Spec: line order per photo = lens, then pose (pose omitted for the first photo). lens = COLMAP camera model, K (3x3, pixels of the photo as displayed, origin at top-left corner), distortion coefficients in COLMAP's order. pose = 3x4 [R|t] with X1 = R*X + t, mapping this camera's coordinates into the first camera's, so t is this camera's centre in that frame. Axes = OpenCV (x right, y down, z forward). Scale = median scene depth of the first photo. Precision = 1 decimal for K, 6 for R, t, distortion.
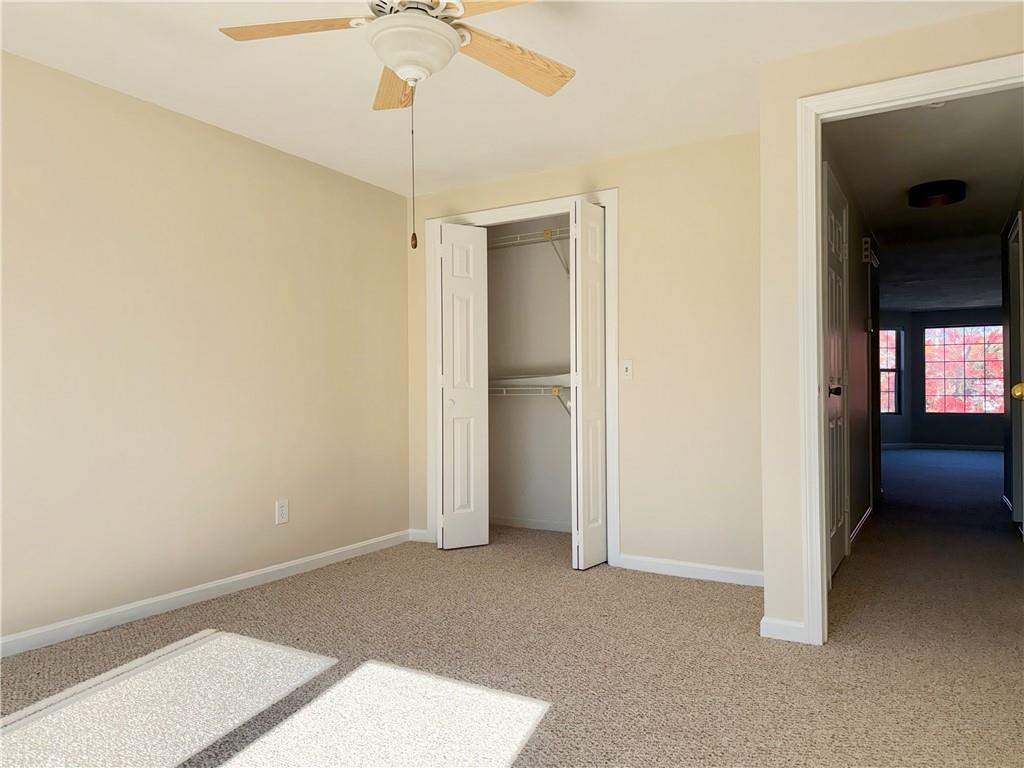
lens RADIAL K [[718.1, 0, 512.0], [0, 718.1, 384.0], [0, 0, 1]] dist [0.122580, -0.147932]
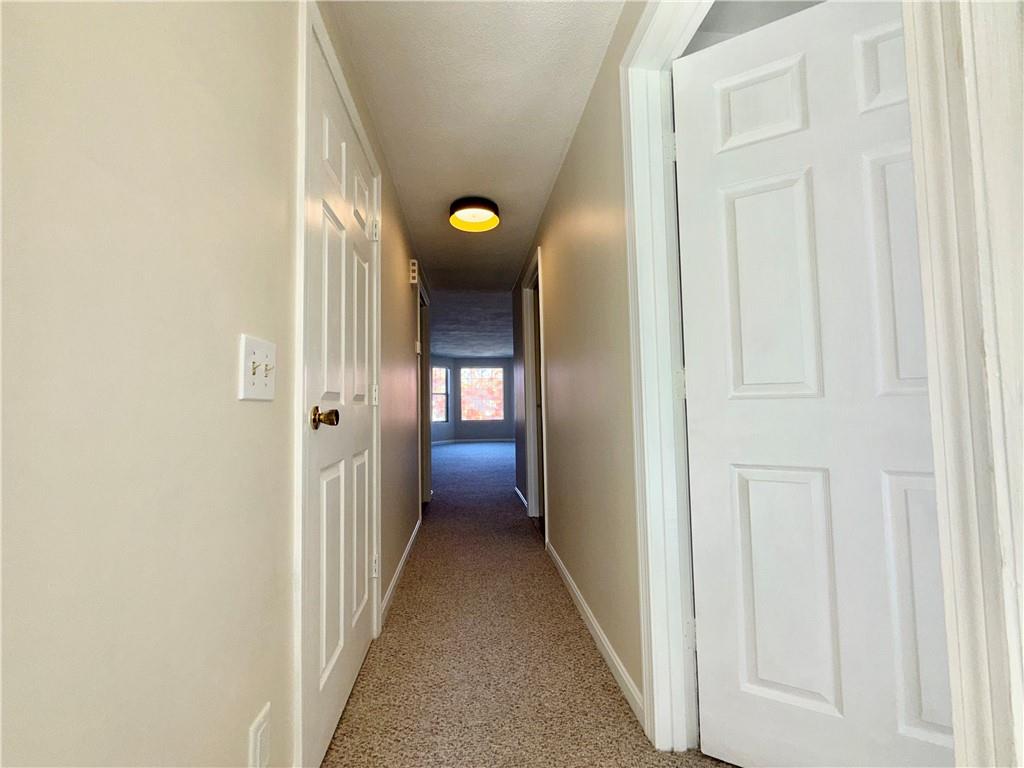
lens RADIAL K [[409.3, 0, 512.0], [0, 409.3, 384.0], [0, 0, 1]] dist [-0.001205, -0.000148]
pose [[0.803156, 0.020505, 0.595416, 0.286609], [0.007247, 0.998997, -0.044179, -0.001140], [-0.595725, 0.039798, 0.802202, 0.522785]]
